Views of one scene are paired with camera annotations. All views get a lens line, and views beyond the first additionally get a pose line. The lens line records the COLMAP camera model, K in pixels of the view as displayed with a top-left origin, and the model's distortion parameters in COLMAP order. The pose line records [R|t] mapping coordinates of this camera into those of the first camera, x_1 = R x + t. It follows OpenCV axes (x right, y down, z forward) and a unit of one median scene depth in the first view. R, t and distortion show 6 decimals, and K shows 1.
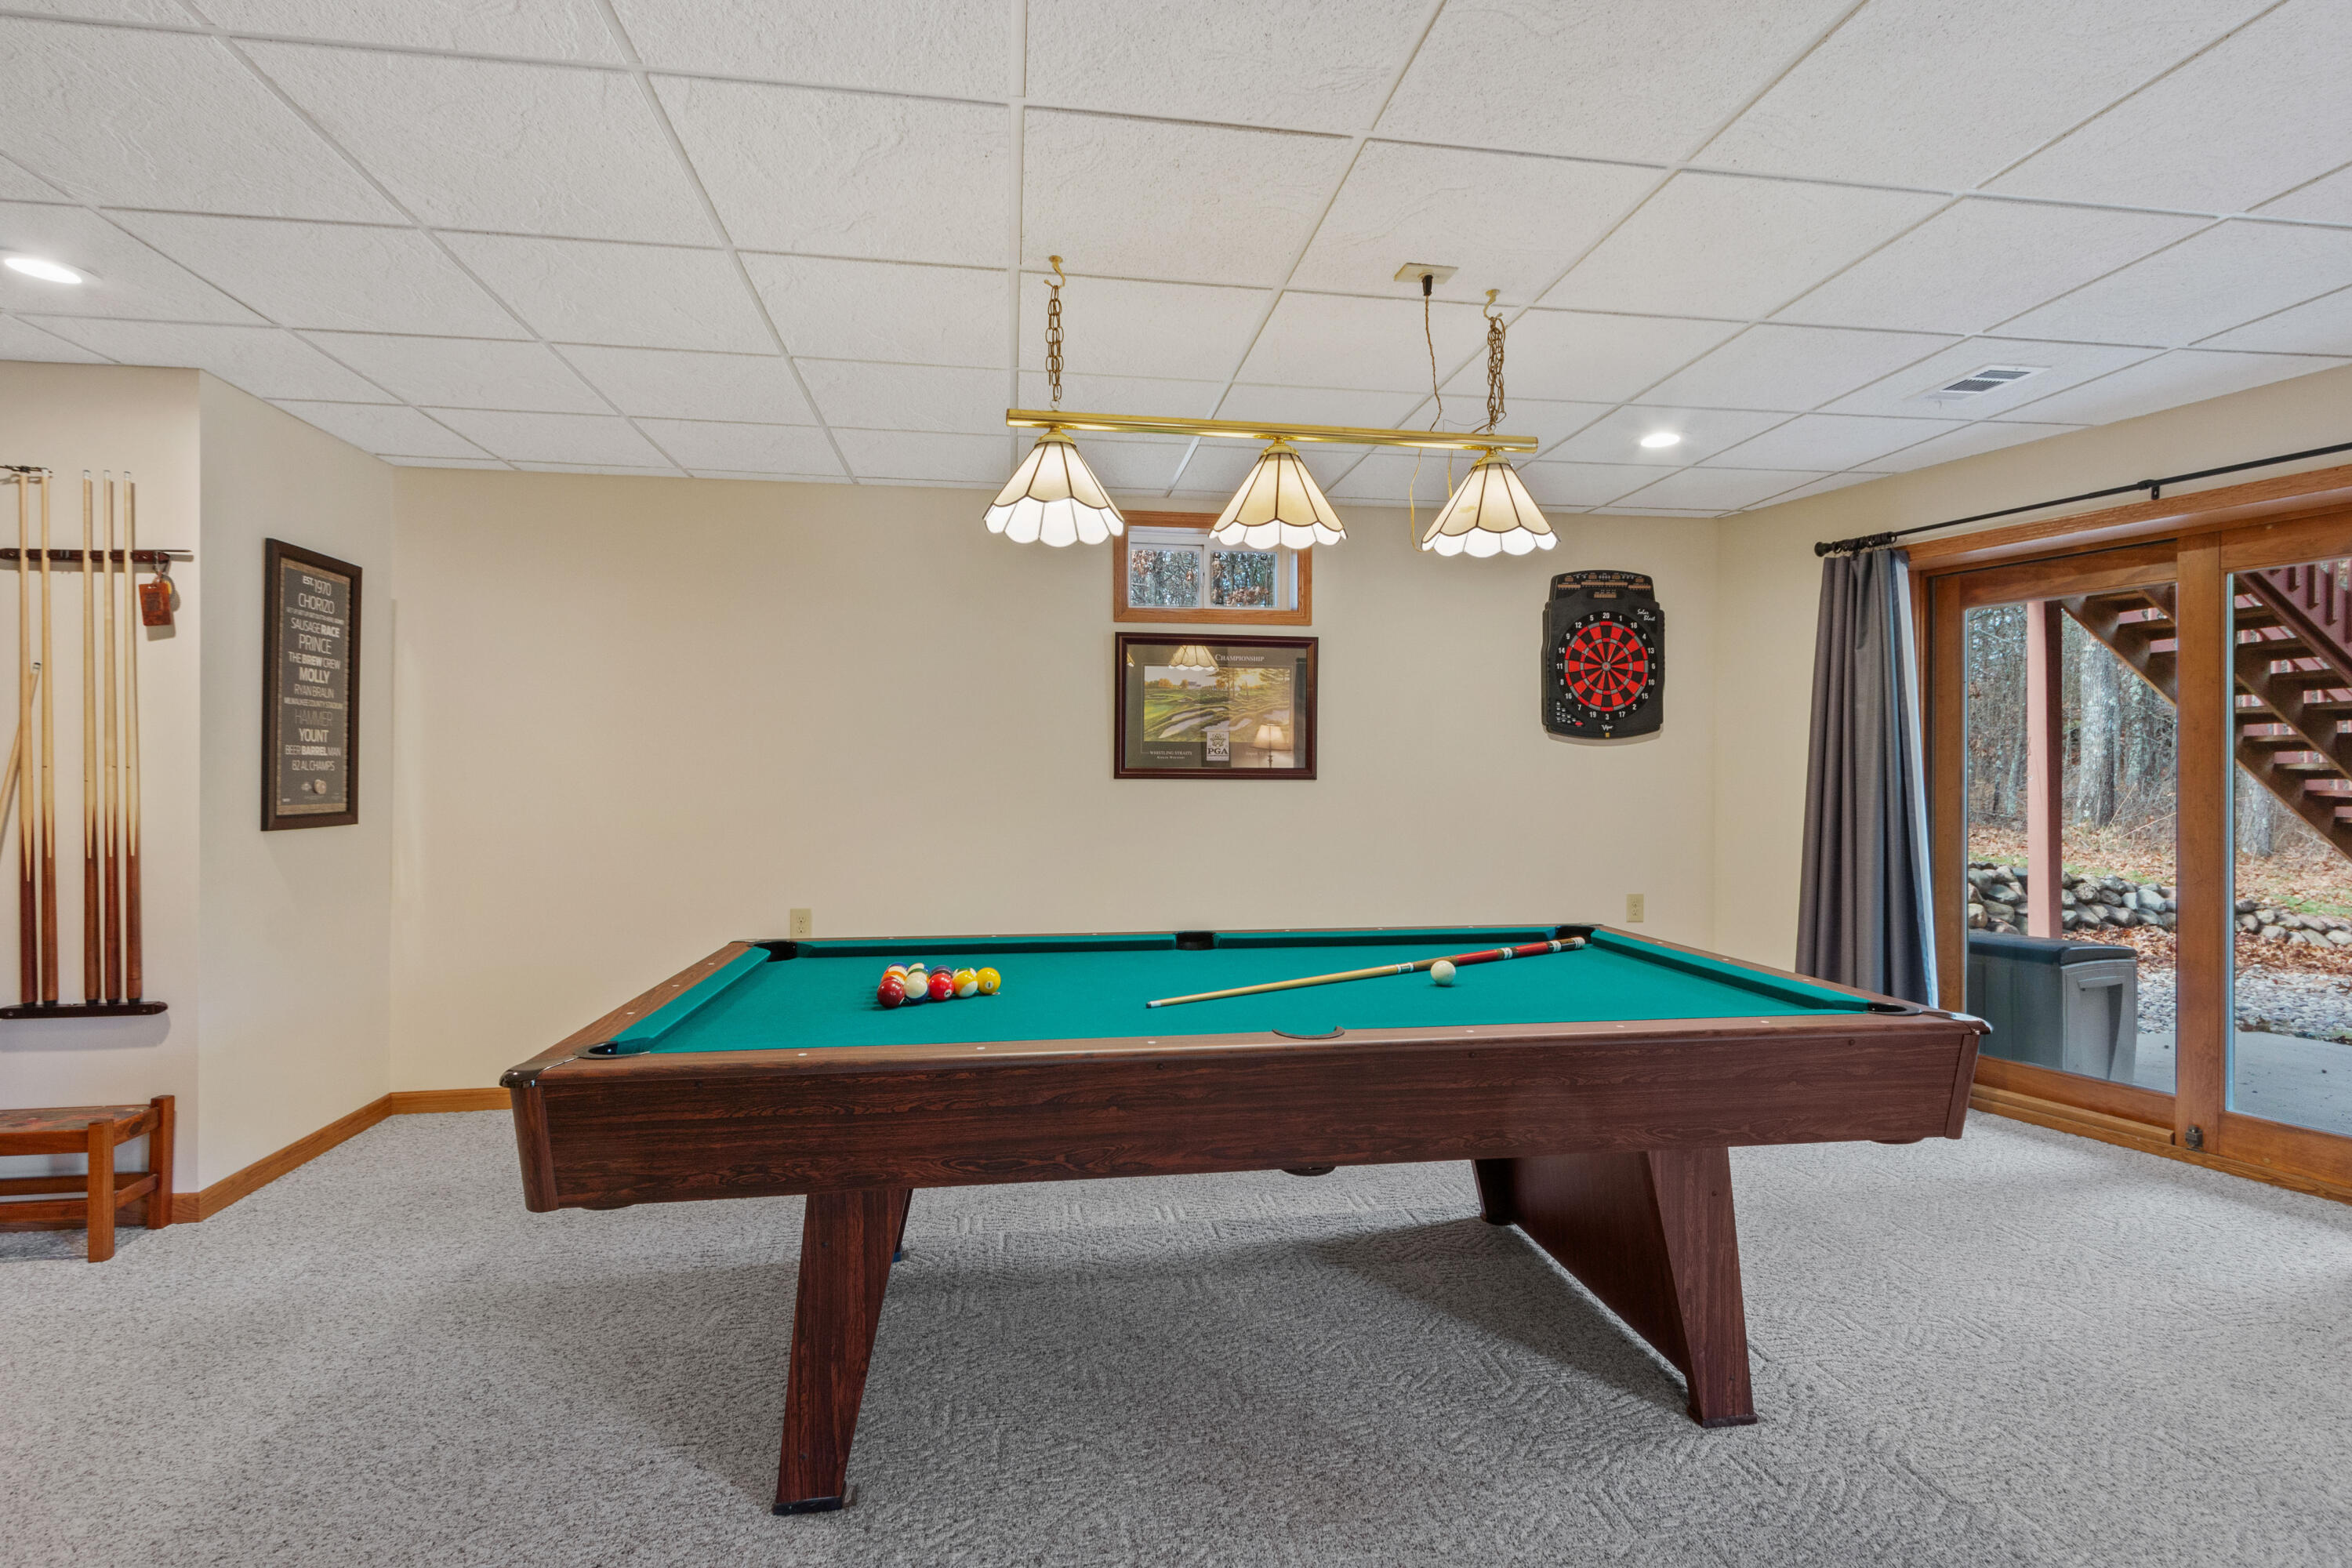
lens RADIAL K [[1089.8, 0, 1153.2], [0, 1089.8, 774.1], [0, 0, 1]] dist [0.008686, -0.001162]
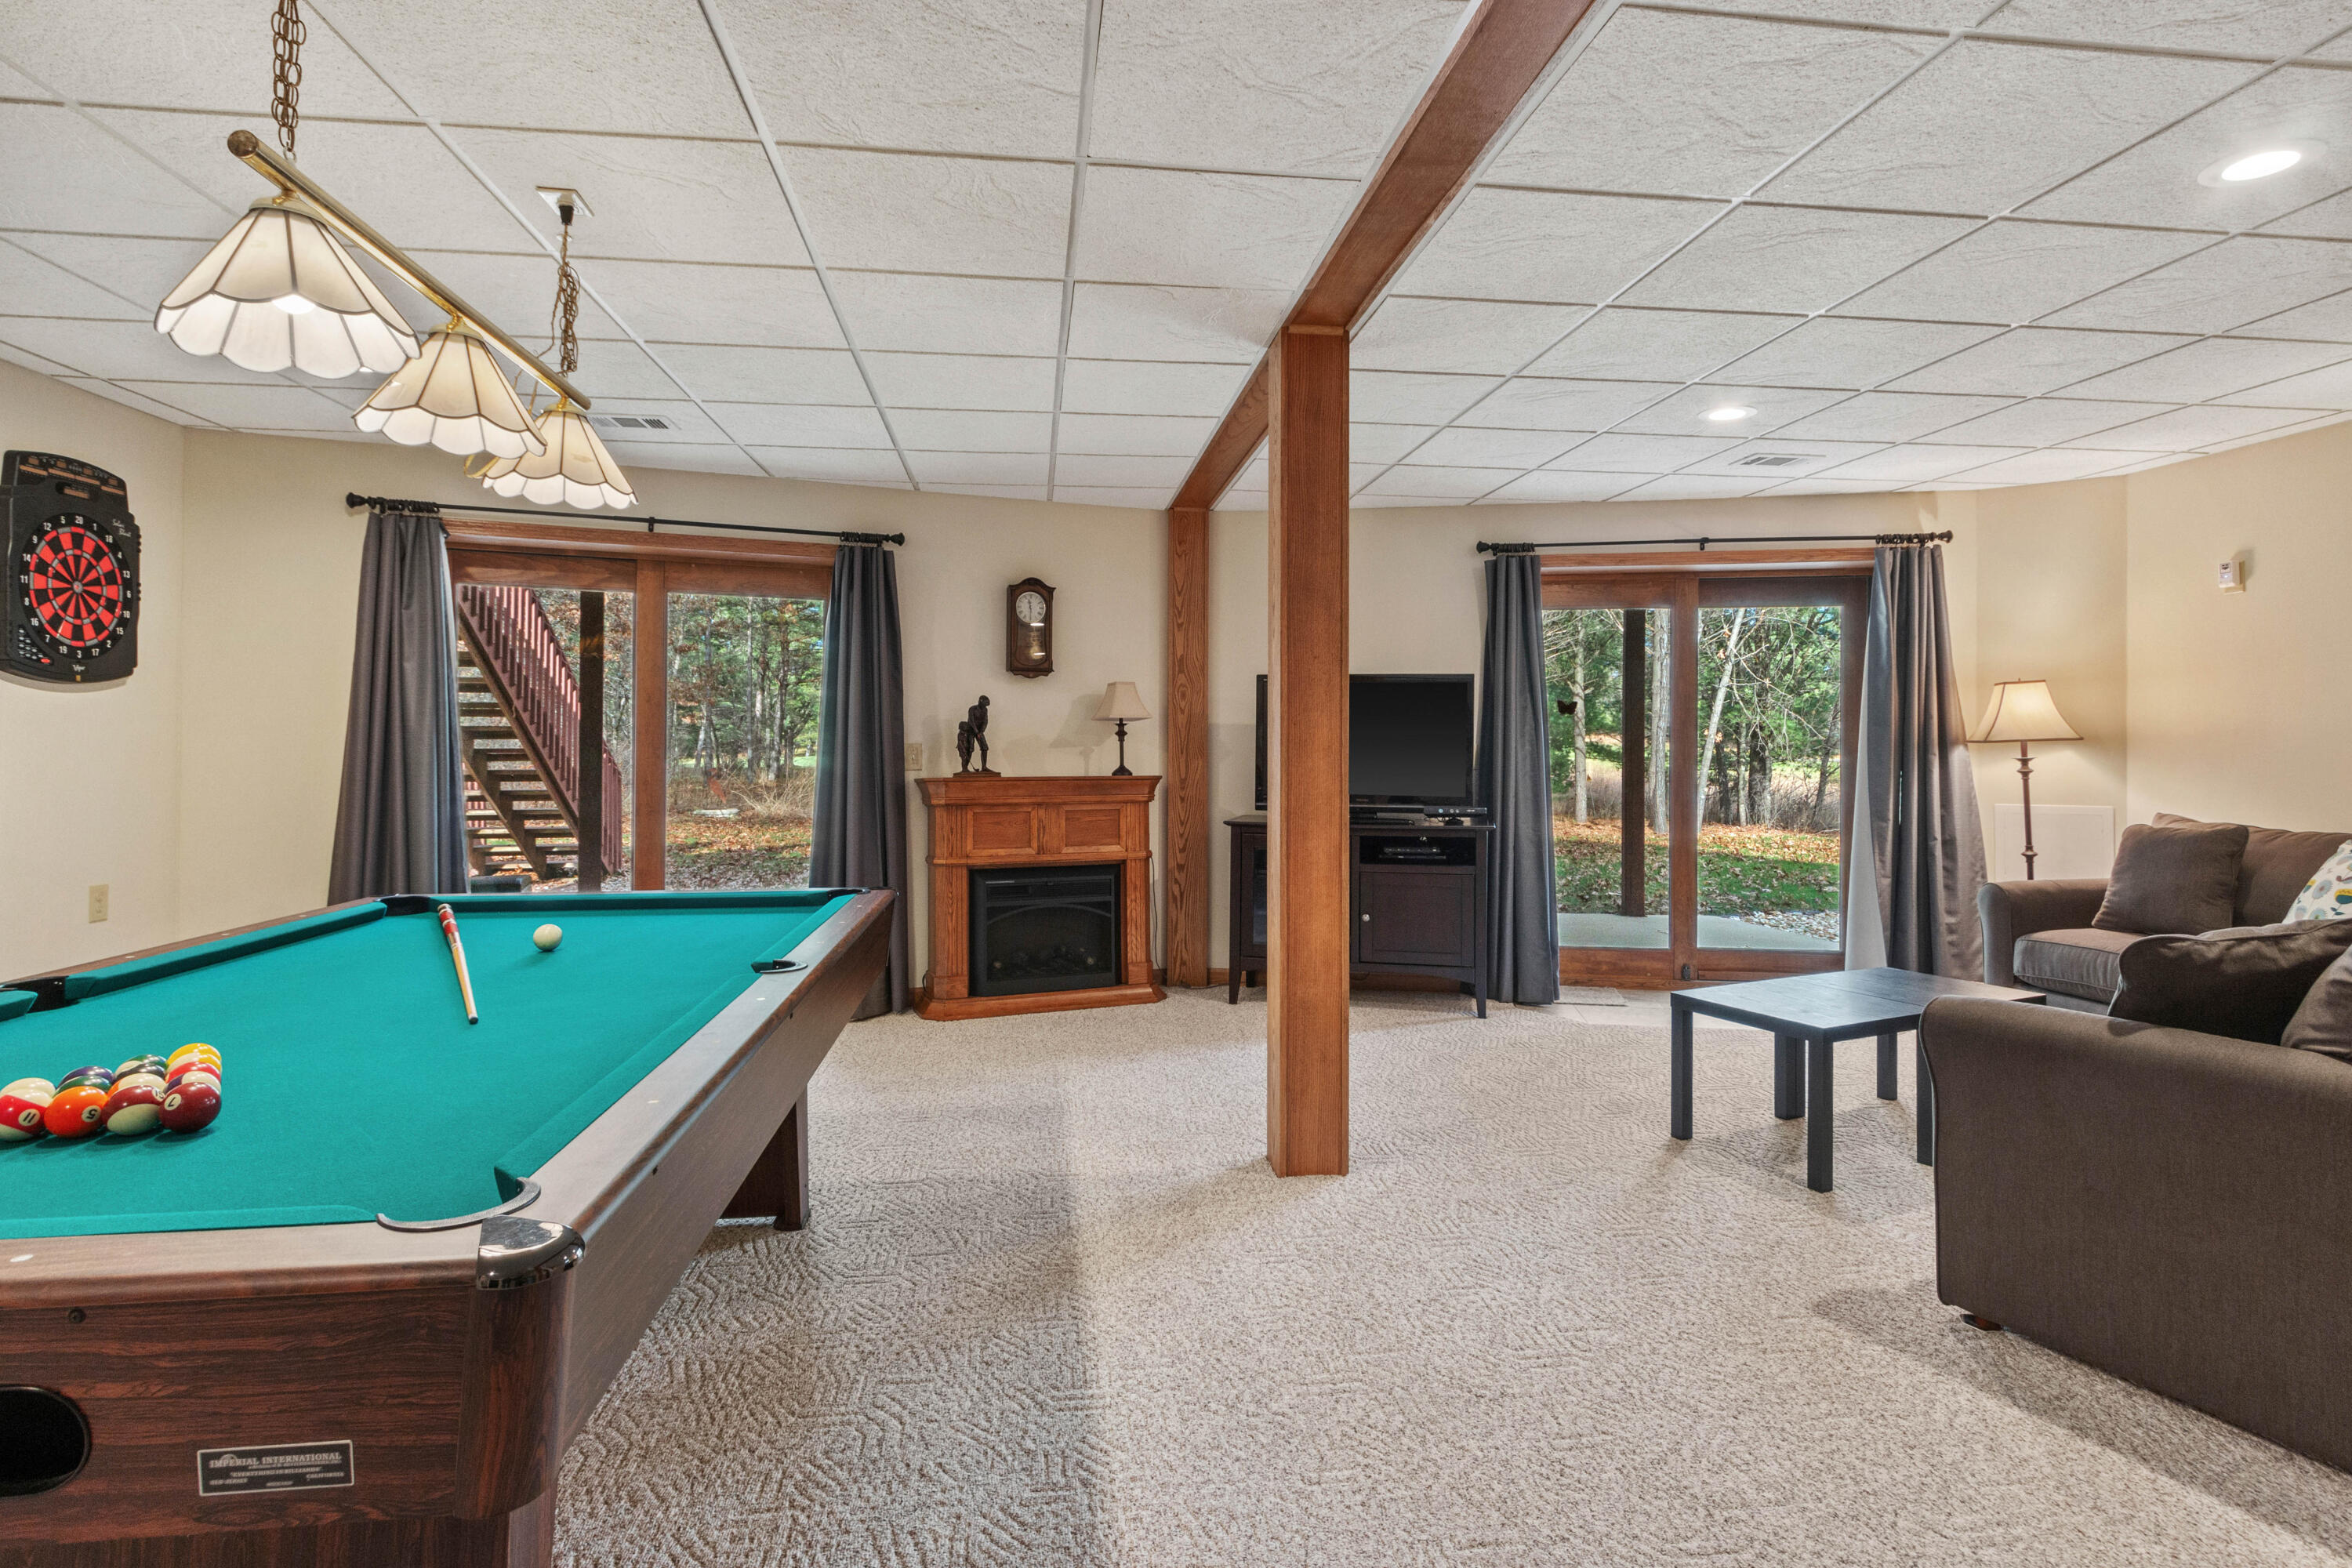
lens RADIAL K [[1204.5, 0, 1163.3], [0, 1204.5, 709.0], [0, 0, 1]] dist [-0.004540, 0.003352]
pose [[0.013055, 0.025790, 0.999582, -0.404113], [-0.001366, 0.999667, -0.025774, 0.005940], [-0.999914, -0.001029, 0.013086, 0.238691]]
